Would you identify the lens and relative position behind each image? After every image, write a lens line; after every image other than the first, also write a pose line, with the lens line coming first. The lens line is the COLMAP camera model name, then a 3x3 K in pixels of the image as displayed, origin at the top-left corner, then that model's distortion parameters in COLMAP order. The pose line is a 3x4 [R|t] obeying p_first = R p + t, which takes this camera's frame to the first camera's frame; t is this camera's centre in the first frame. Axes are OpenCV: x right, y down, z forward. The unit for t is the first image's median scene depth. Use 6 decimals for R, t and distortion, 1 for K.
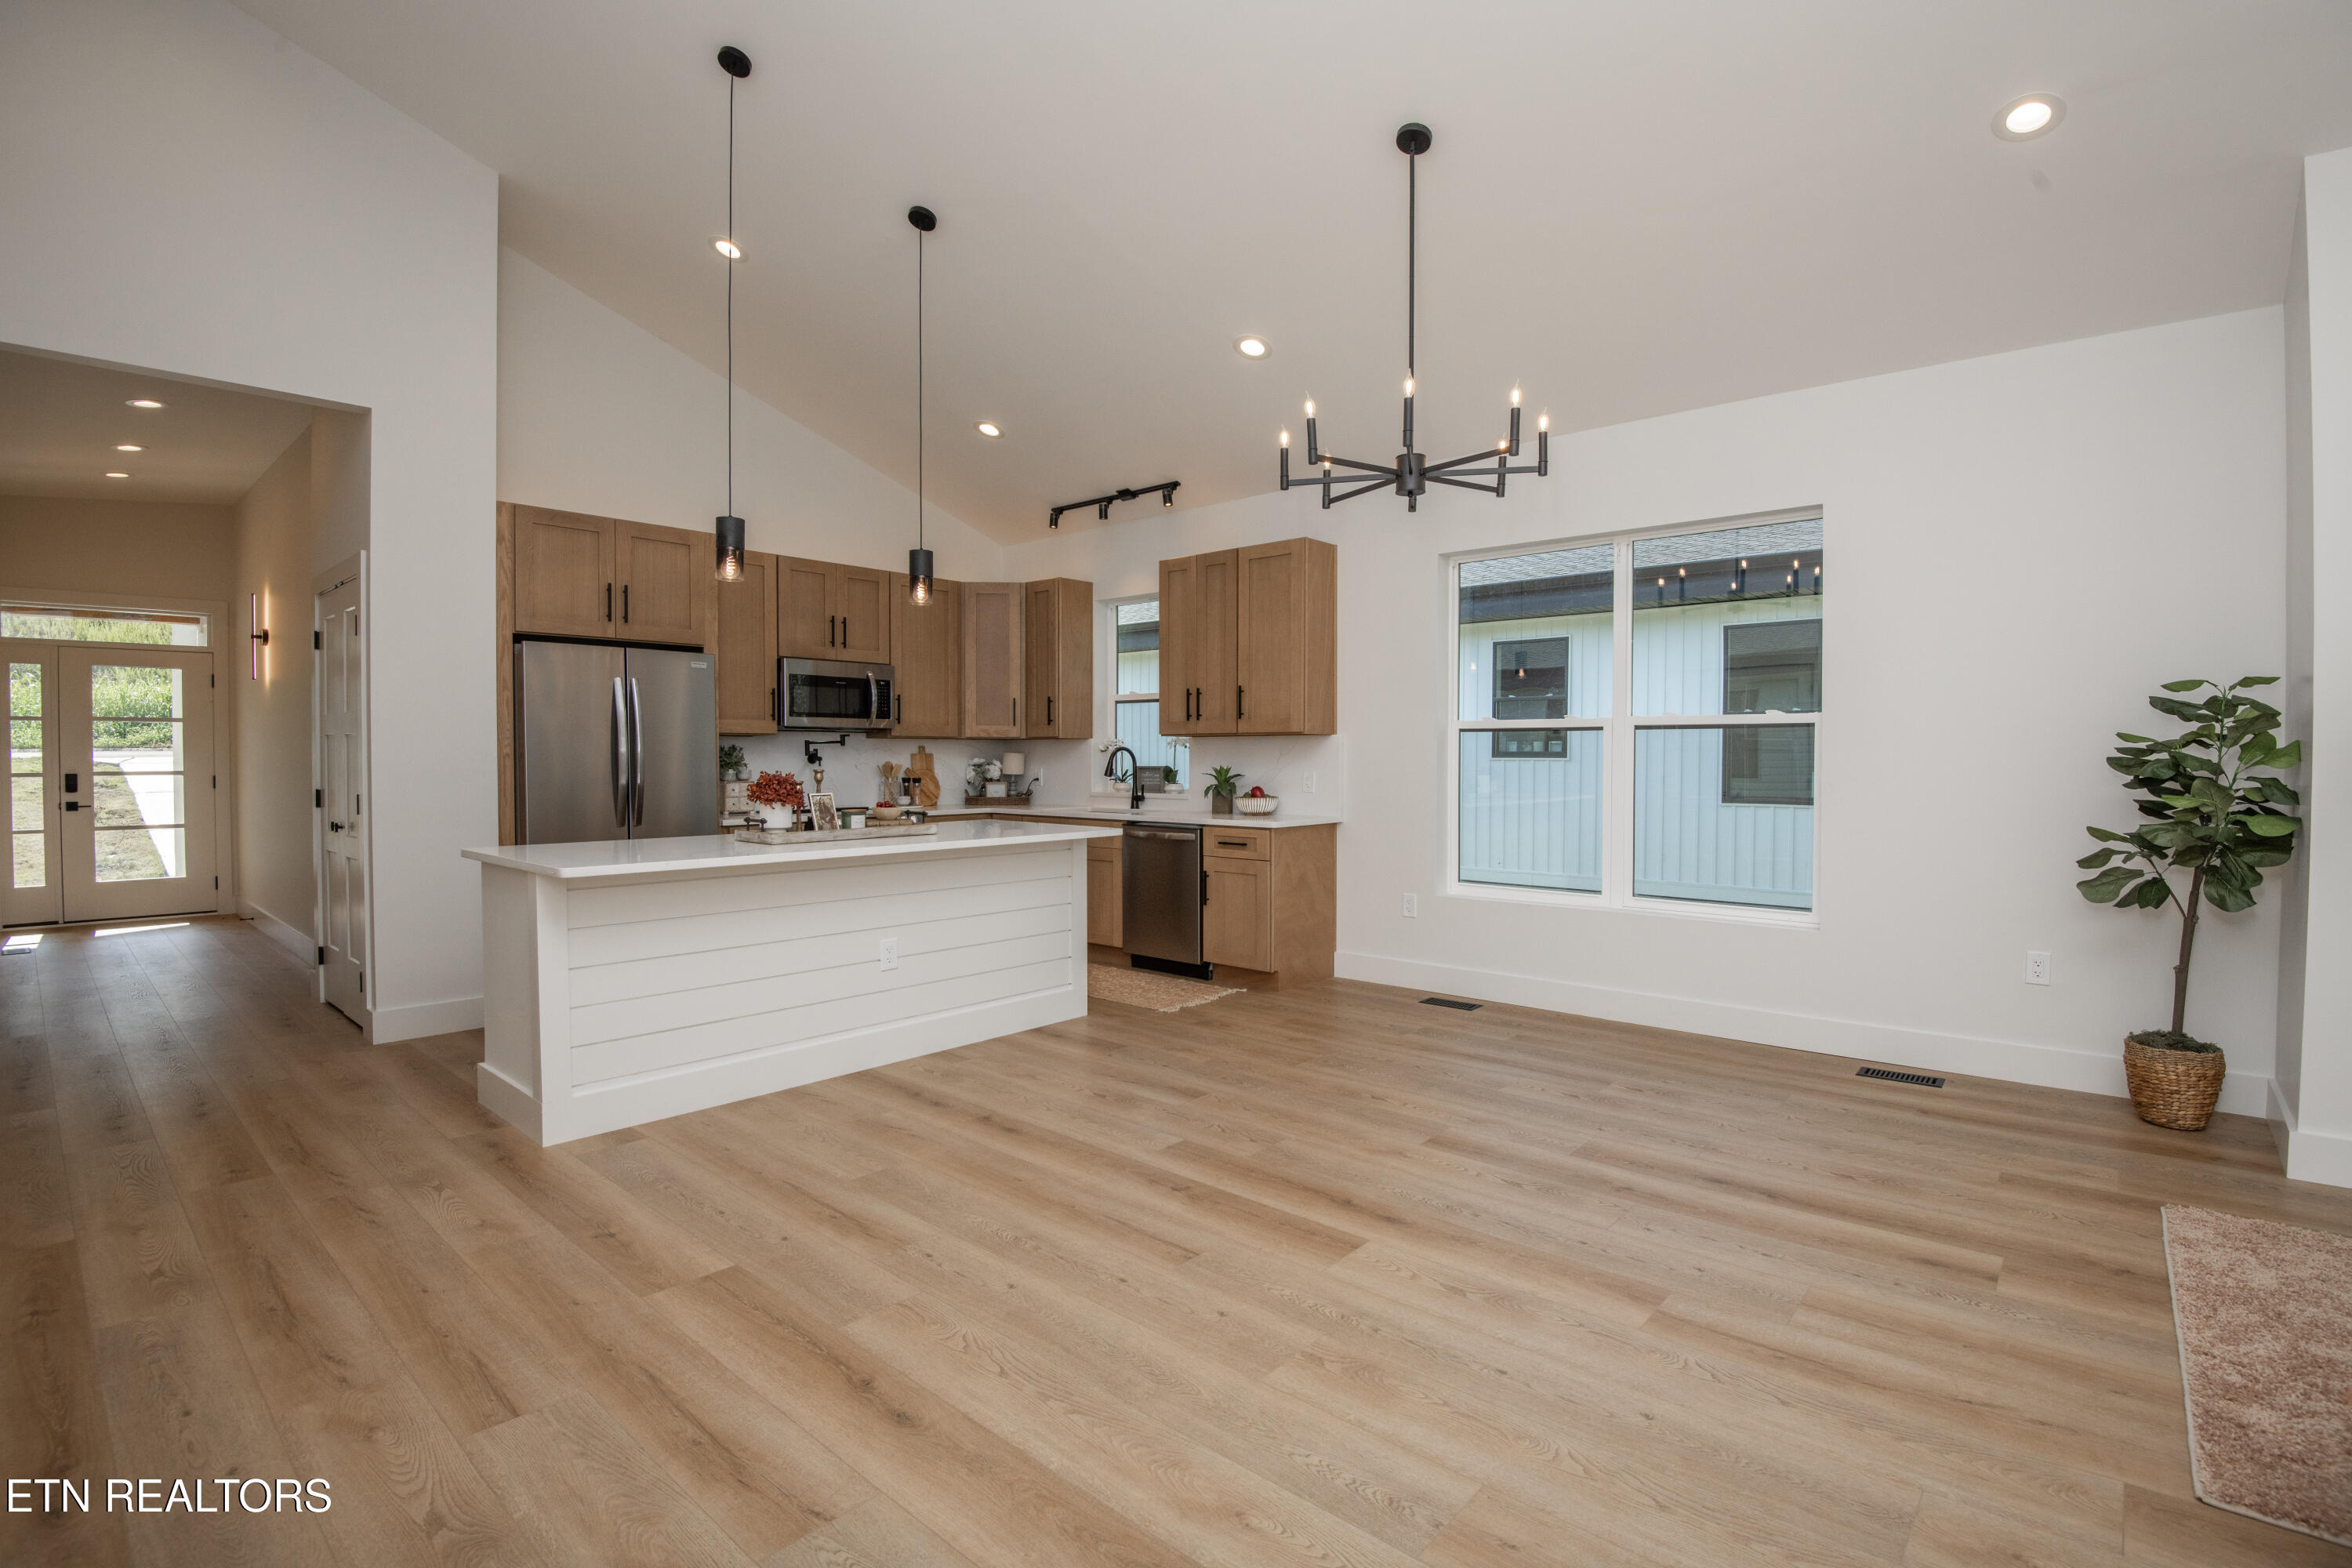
lens RADIAL K [[1084.5, 0, 1193.7], [0, 1084.5, 777.3], [0, 0, 1]] dist [-0.012223, -0.021035]
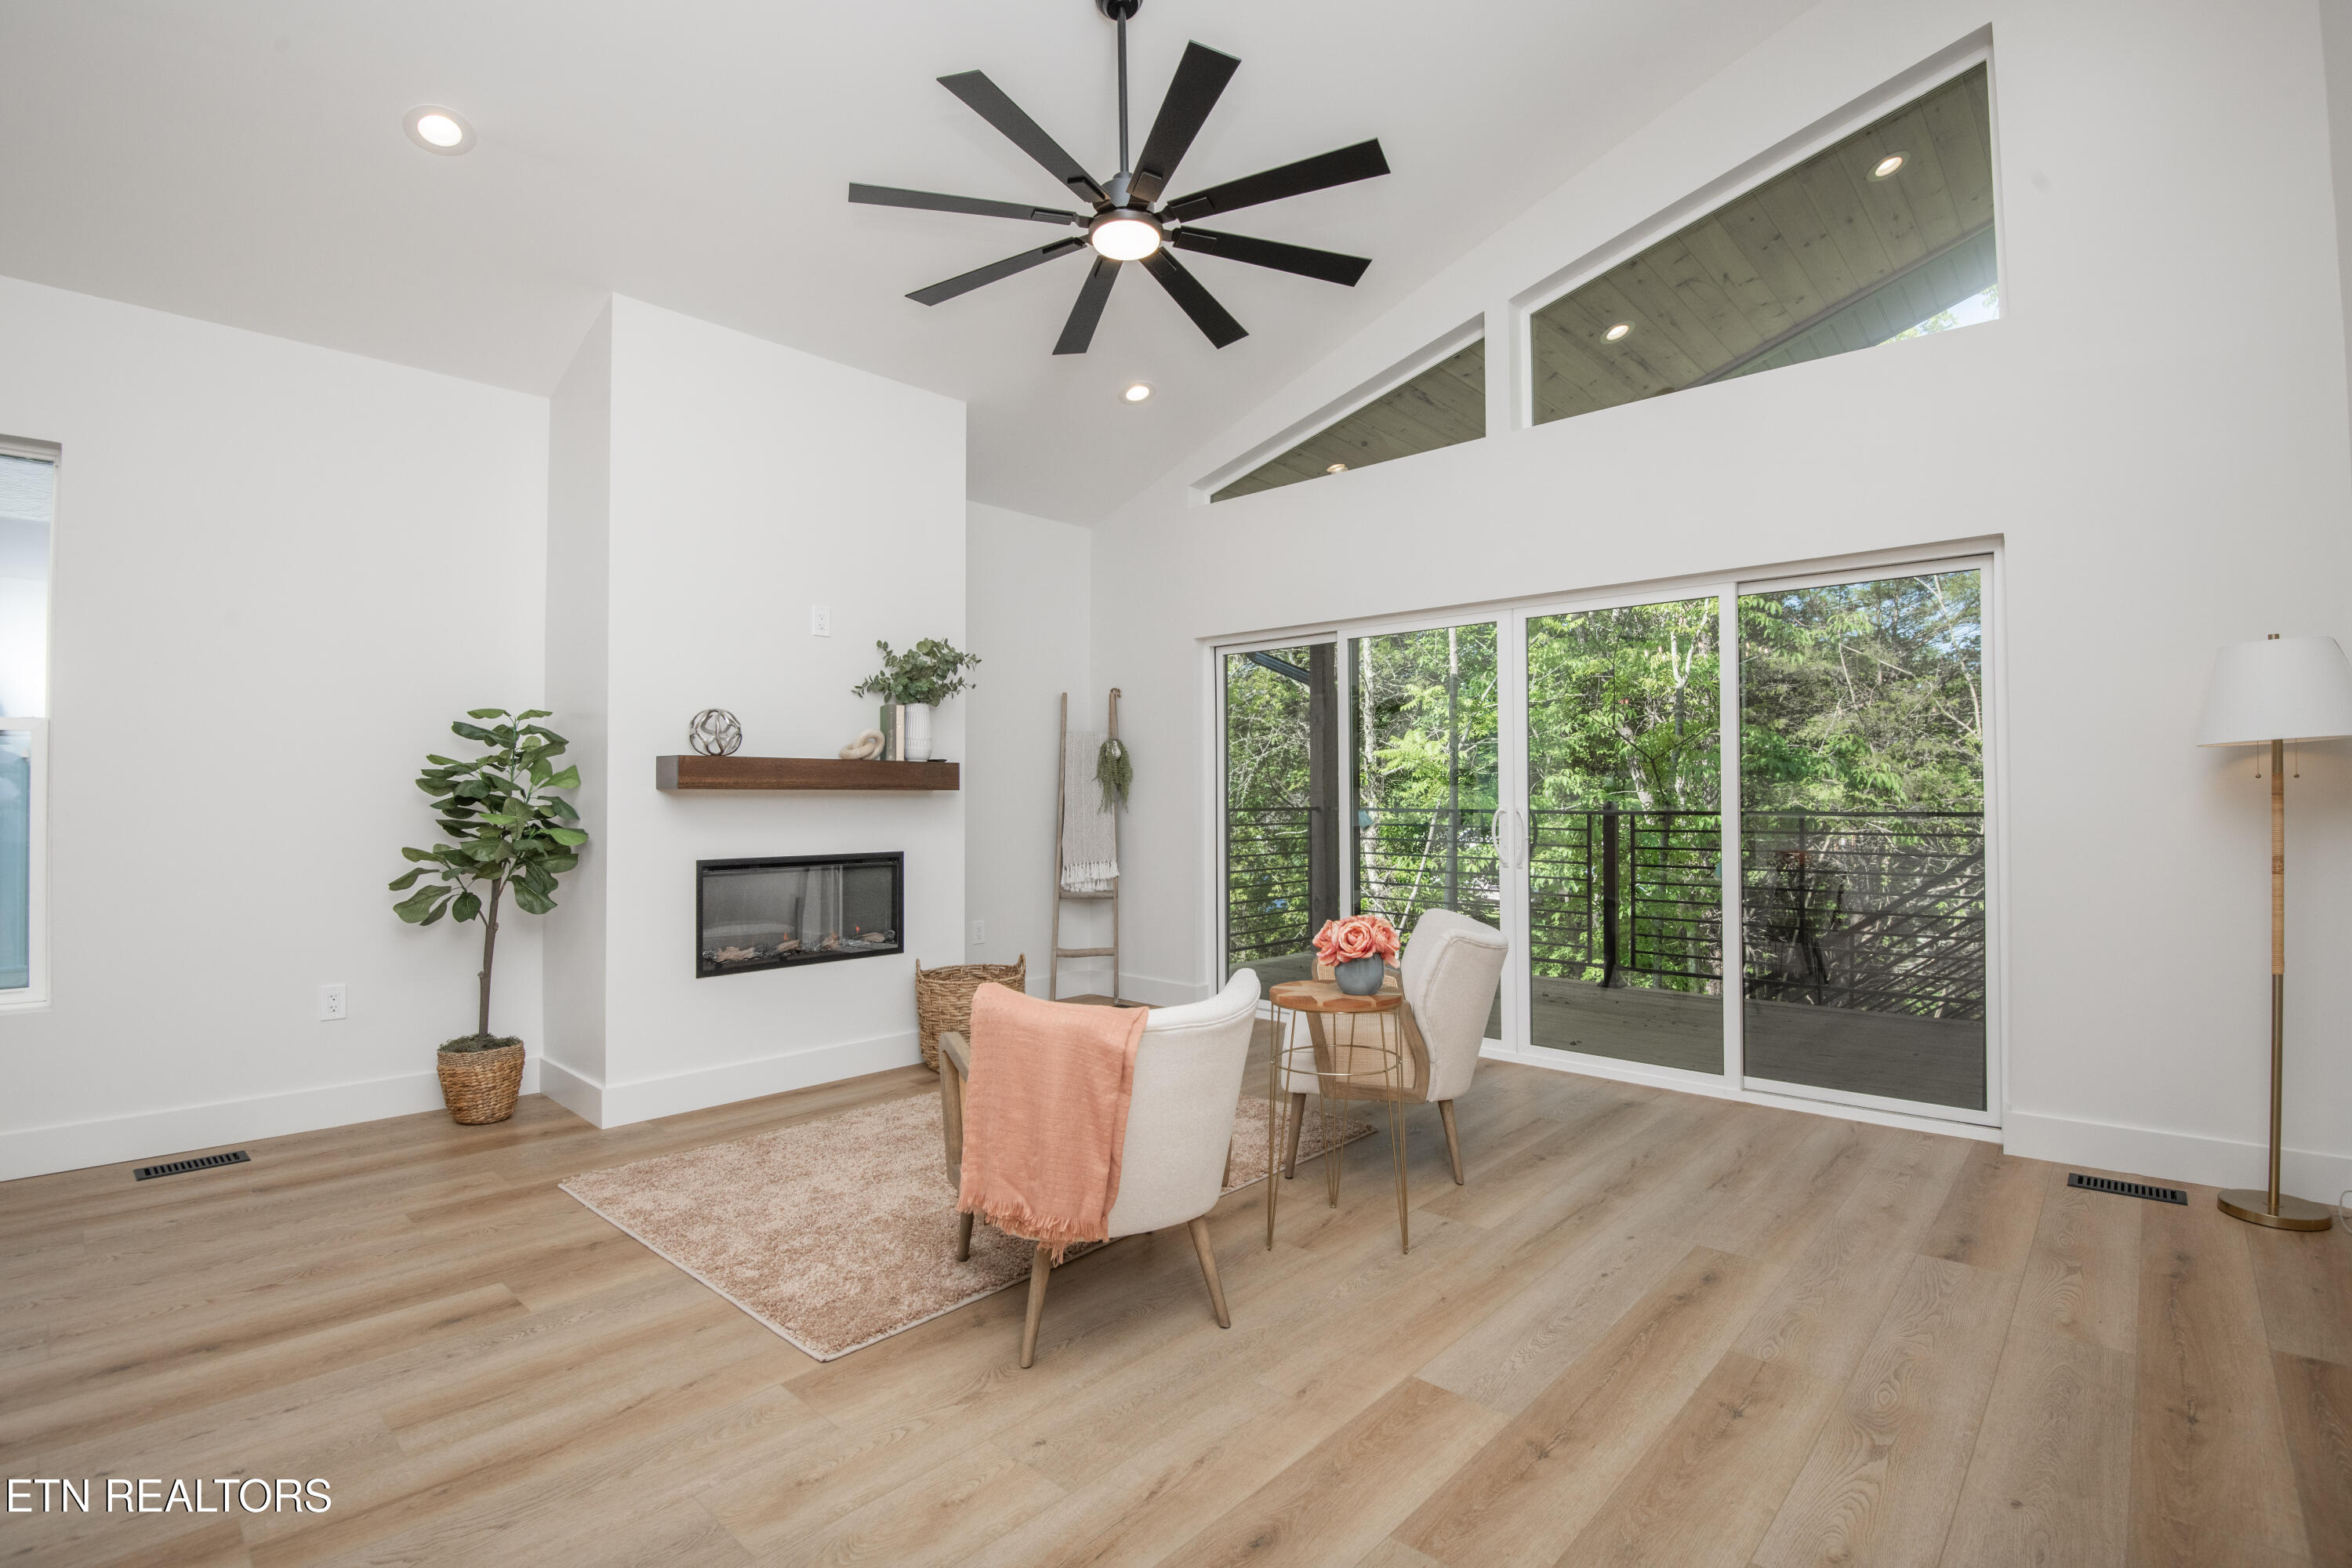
lens RADIAL K [[1084.5, 0, 1193.7], [0, 1084.5, 777.3], [0, 0, 1]] dist [-0.012223, -0.021035]
pose [[0.017813, 0.017516, 0.999688, -0.094399], [0.021969, 0.999598, -0.017906, 0.009190], [-0.999600, 0.022281, 0.017421, 0.149217]]
